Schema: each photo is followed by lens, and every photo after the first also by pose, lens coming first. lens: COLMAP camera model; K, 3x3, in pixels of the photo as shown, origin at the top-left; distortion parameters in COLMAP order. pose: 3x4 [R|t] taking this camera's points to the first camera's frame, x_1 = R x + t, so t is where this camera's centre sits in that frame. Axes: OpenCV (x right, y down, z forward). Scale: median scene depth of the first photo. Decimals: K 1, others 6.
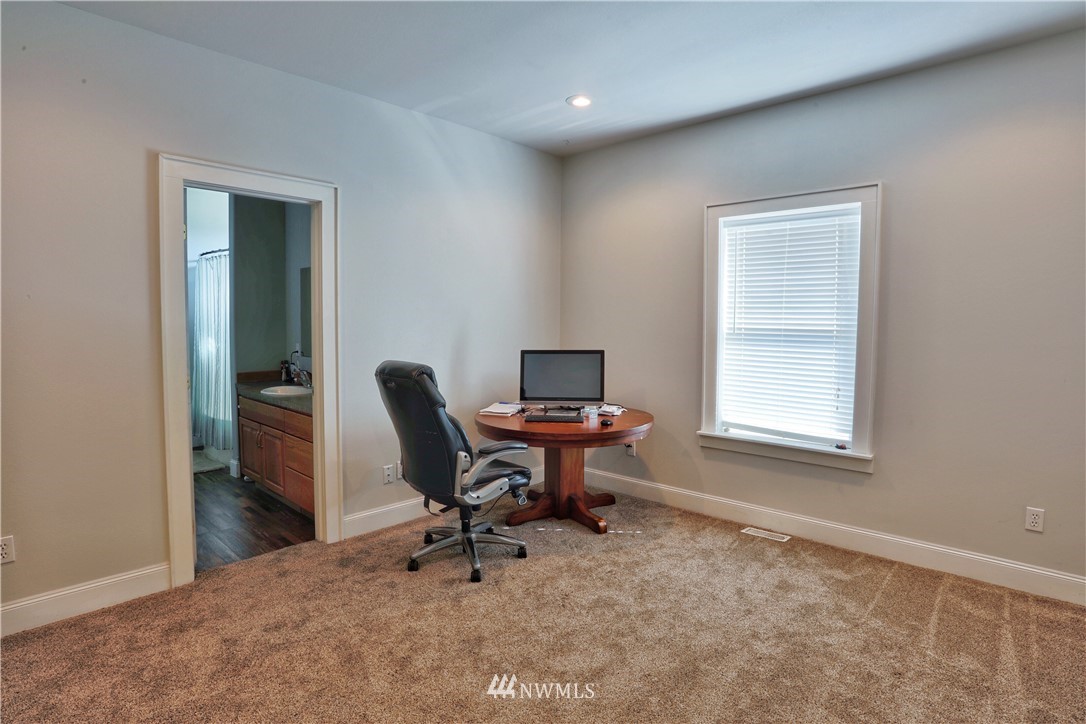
lens RADIAL K [[564.7, 0, 545.6], [0, 564.7, 358.1], [0, 0, 1]] dist [-0.068385, 0.027542]
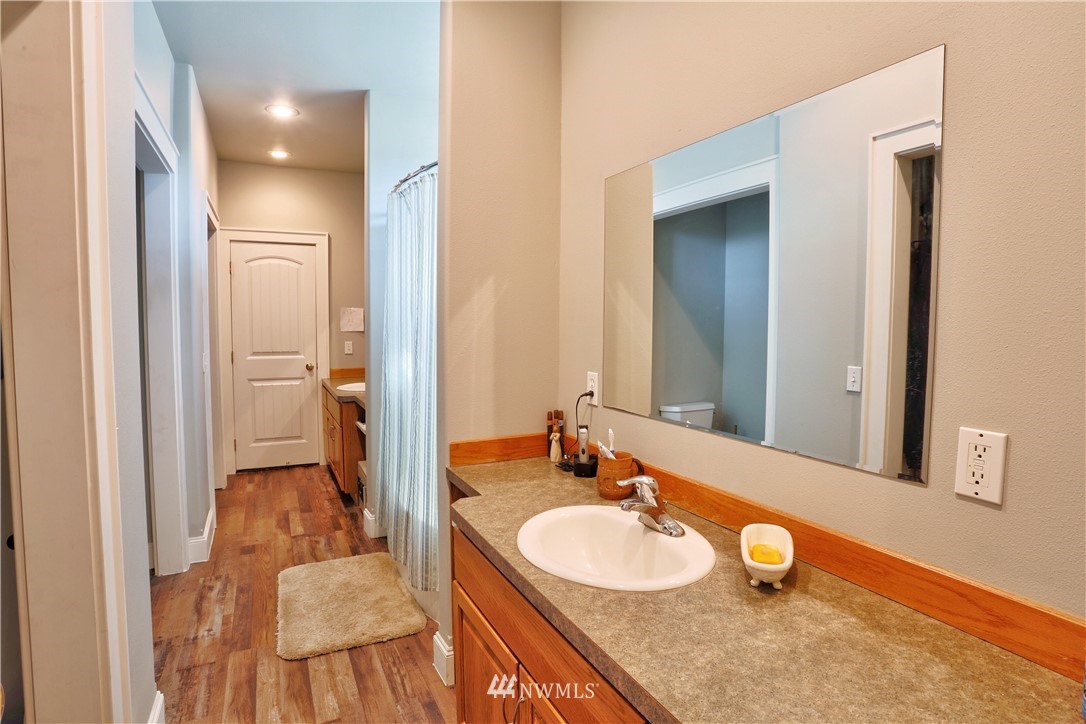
lens RADIAL K [[564.7, 0, 541.9], [0, 564.7, 359.3], [0, 0, 1]] dist [-0.068385, 0.027542]
pose [[0.937465, 0.017501, -0.347640, -0.332007], [-0.017999, 0.999836, 0.001798, -0.034755], [0.347615, 0.004572, 0.937626, 0.599821]]
